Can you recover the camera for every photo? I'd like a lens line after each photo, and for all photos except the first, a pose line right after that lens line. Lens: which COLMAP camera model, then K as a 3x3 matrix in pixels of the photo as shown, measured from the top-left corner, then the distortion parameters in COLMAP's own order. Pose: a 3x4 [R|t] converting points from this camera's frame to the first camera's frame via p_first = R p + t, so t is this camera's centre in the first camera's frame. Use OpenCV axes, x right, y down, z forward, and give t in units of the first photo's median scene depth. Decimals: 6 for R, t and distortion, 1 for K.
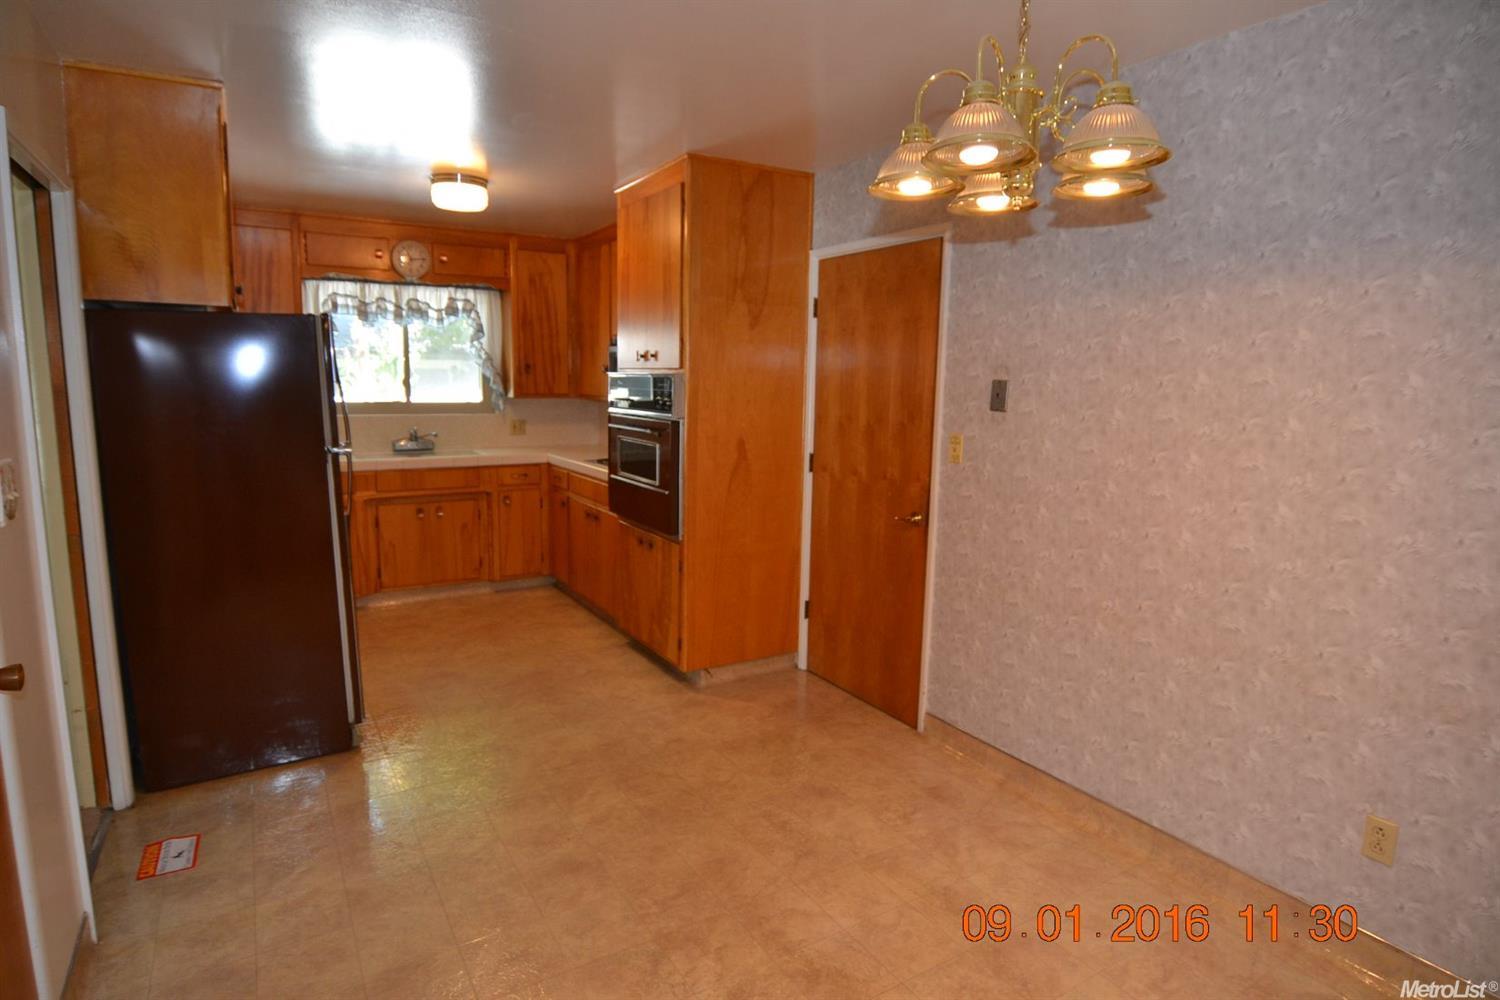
lens RADIAL K [[814.4, 0, 746.4], [0, 814.4, 500.1], [0, 0, 1]] dist [-0.013774, -0.004389]
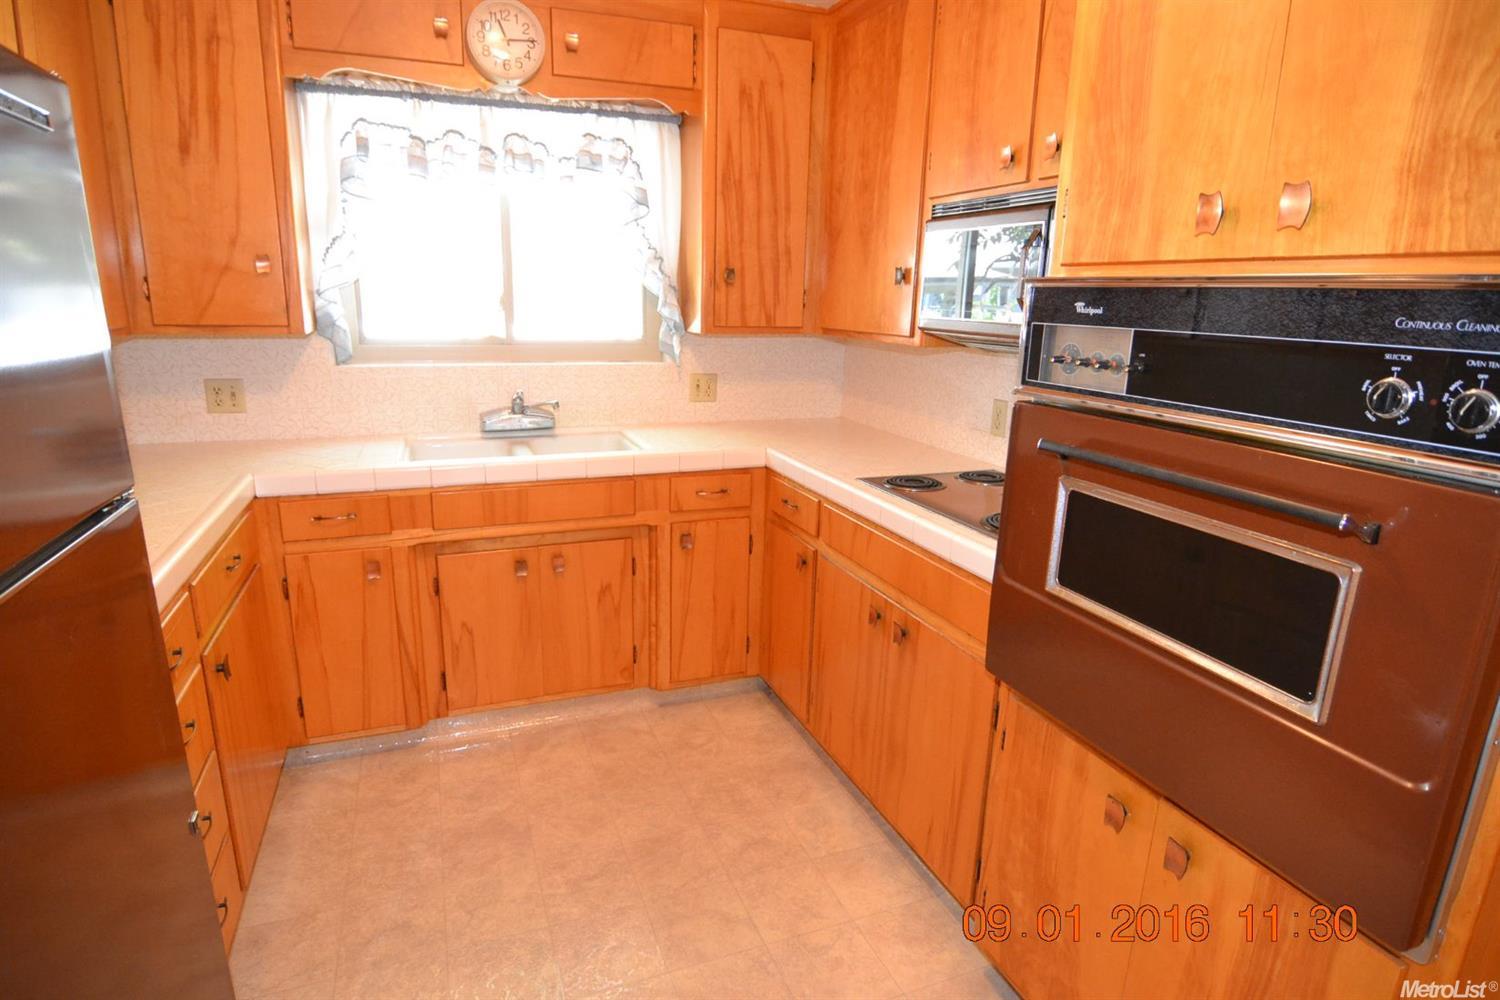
lens RADIAL K [[814.4, 0, 749.5], [0, 814.4, 498.9], [0, 0, 1]] dist [-0.013774, -0.004389]
pose [[0.985221, 0.048500, -0.164276, -0.170171], [-0.032980, 0.994842, 0.095921, -0.074000], [0.168081, -0.089086, 0.981740, 0.500277]]
